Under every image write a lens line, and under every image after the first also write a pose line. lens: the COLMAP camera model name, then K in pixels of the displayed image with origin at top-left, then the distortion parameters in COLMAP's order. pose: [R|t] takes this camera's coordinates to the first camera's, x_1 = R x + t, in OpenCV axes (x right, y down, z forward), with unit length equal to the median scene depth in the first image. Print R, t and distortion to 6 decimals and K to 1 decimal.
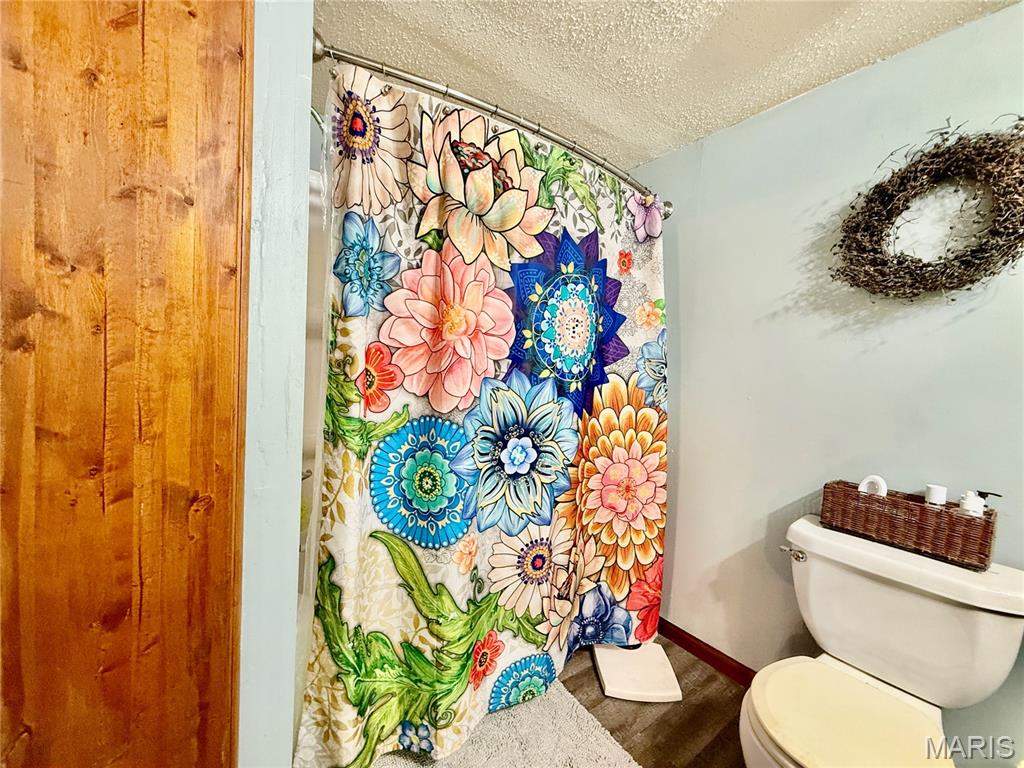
lens RADIAL K [[410.0, 0, 506.9], [0, 410.0, 384.0], [0, 0, 1]] dist [0.001809, -0.000335]
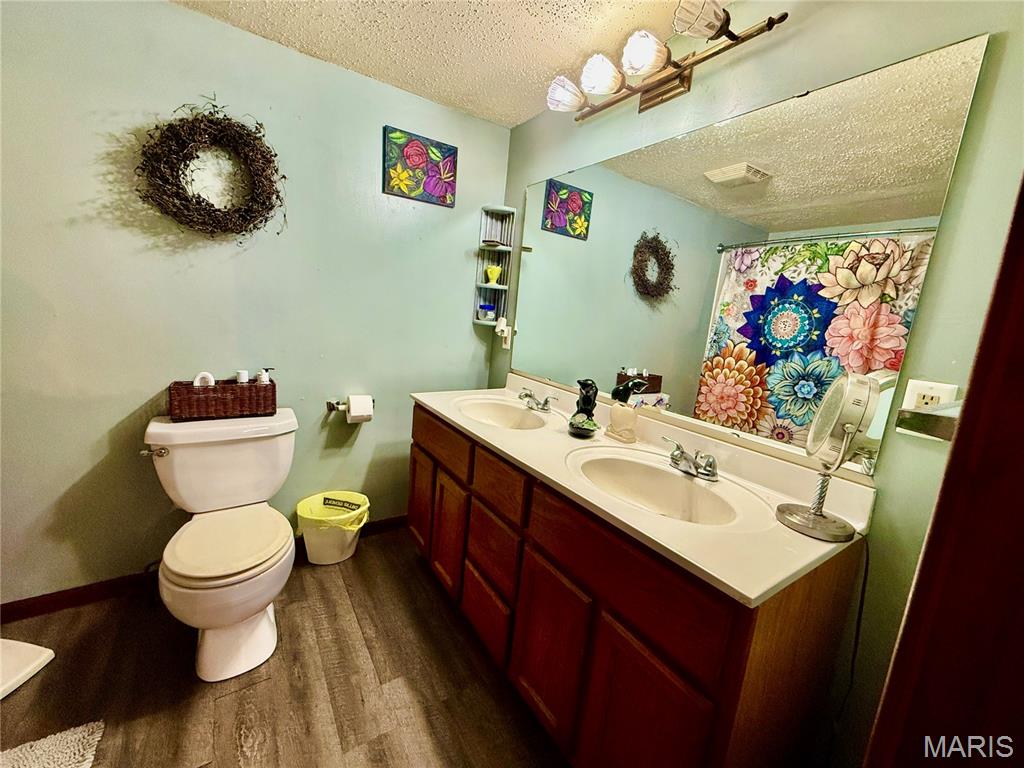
lens RADIAL K [[409.0, 0, 512.0], [0, 409.0, 384.0], [0, 0, 1]] dist [0.000432, -0.000104]
pose [[0.045808, -0.224403, 0.973419, -0.321693], [-0.027750, 0.973780, 0.225792, -0.058454], [-0.998565, -0.037355, 0.038380, -0.028933]]
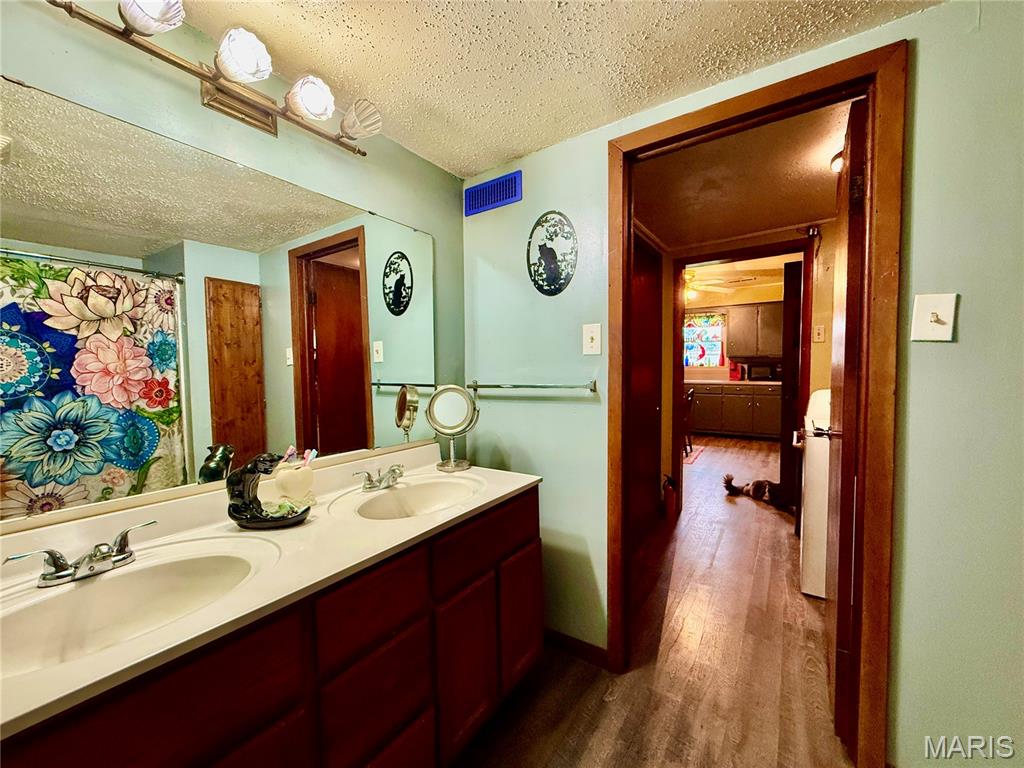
lens RADIAL K [[408.5, 0, 509.0], [0, 408.5, 385.1], [0, 0, 1]] dist [-0.000267, -0.000789]
pose [[-0.942910, -0.026778, -0.331971, 0.666163], [-0.053080, 0.996104, 0.070416, -0.045956], [0.328792, 0.084017, -0.940658, 0.802314]]
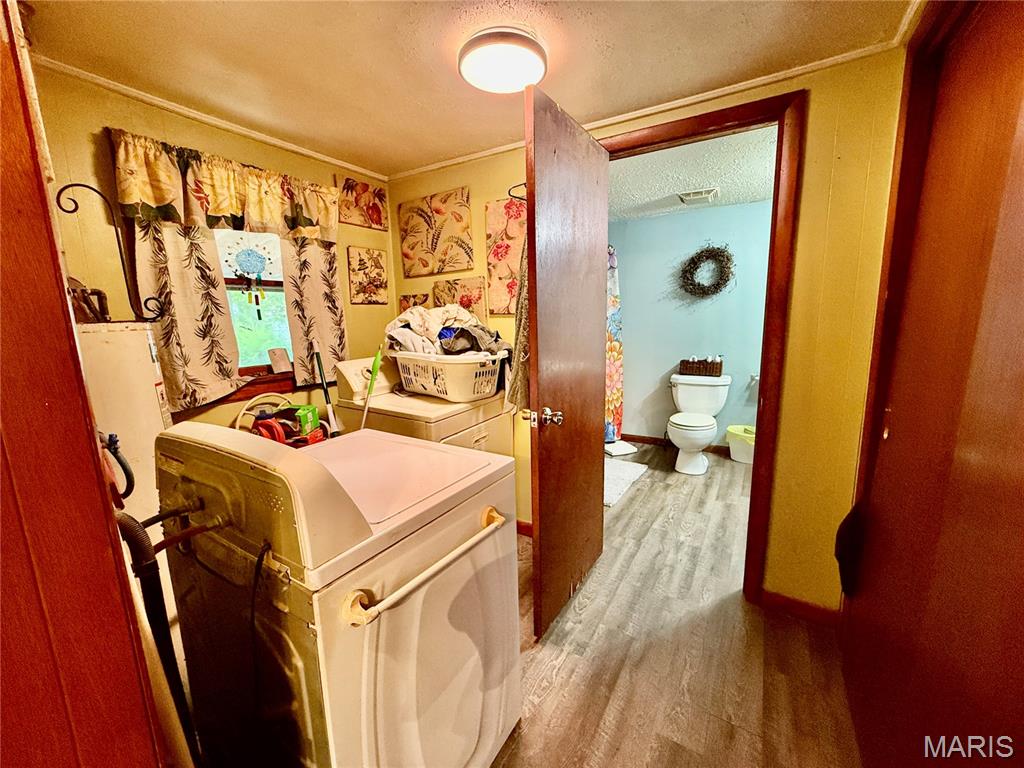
lens RADIAL K [[408.5, 0, 509.0], [0, 408.5, 385.1], [0, 0, 1]] dist [-0.000267, -0.000789]
pose [[0.923268, -0.133224, 0.360316, -1.436813], [0.087434, 0.986198, 0.140601, -0.103047], [-0.374075, -0.098309, 0.922173, -1.256318]]
